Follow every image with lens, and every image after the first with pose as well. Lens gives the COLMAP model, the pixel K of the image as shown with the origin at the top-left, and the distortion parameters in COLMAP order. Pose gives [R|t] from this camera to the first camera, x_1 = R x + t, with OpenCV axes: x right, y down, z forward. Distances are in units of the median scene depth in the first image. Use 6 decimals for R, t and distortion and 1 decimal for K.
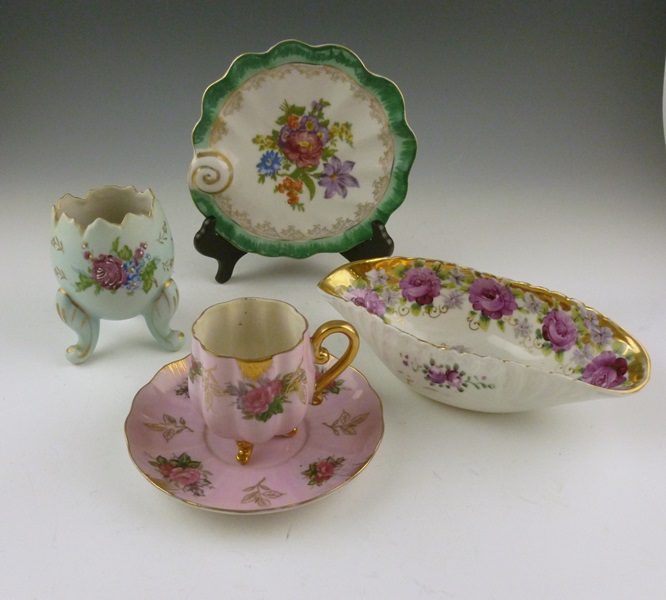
lens RADIAL K [[755.3, 0, 333.0], [0, 755.3, 300.0], [0, 0, 1]] dist [-0.002903, 0.003230]
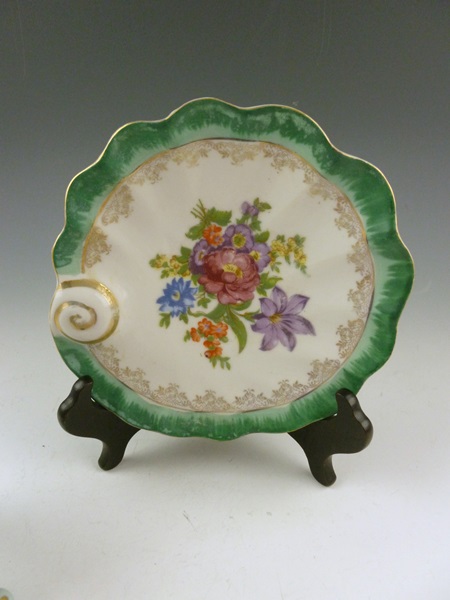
lens RADIAL K [[553.9, 0, 225.0], [0, 553.9, 300.0], [0, 0, 1]] dist [0.003318, 0.001147]
pose [[0.995879, 0.009682, -0.090177, 0.000504], [-0.022710, 0.989231, -0.144588, -0.112835], [0.087806, 0.146040, 0.985374, 0.543588]]
